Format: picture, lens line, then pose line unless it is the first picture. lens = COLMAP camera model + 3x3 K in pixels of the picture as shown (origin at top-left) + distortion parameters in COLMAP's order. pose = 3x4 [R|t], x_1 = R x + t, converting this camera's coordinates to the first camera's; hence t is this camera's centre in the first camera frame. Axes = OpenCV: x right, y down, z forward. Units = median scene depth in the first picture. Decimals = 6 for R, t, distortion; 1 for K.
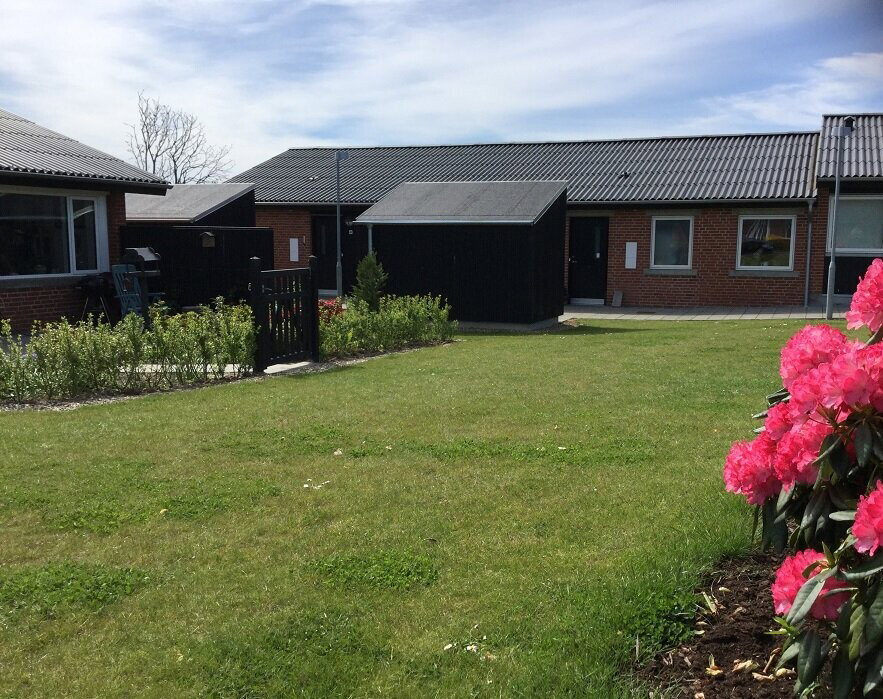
lens RADIAL K [[851.6, 0, 441.5], [0, 851.6, 349.5], [0, 0, 1]] dist [-0.003167, -0.006049]
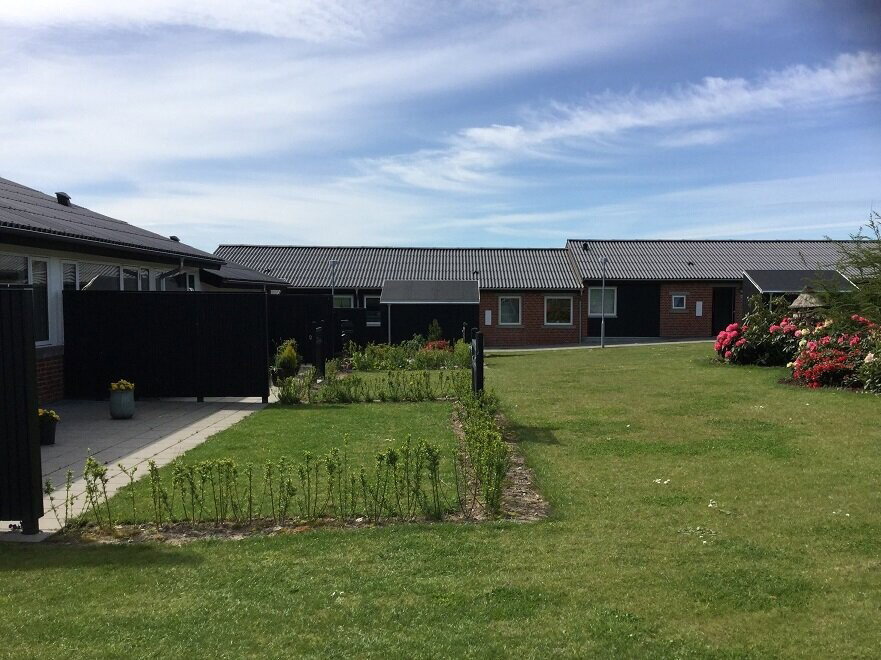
lens RADIAL K [[1138.4, 0, 440.5], [0, 1138.4, 330.0], [0, 0, 1]] dist [0.303902, -0.603657]
pose [[0.906900, -0.007151, 0.421285, -0.871699], [0.050682, 0.994448, -0.092223, 0.130461], [-0.418286, 0.104989, 0.902227, -1.113207]]
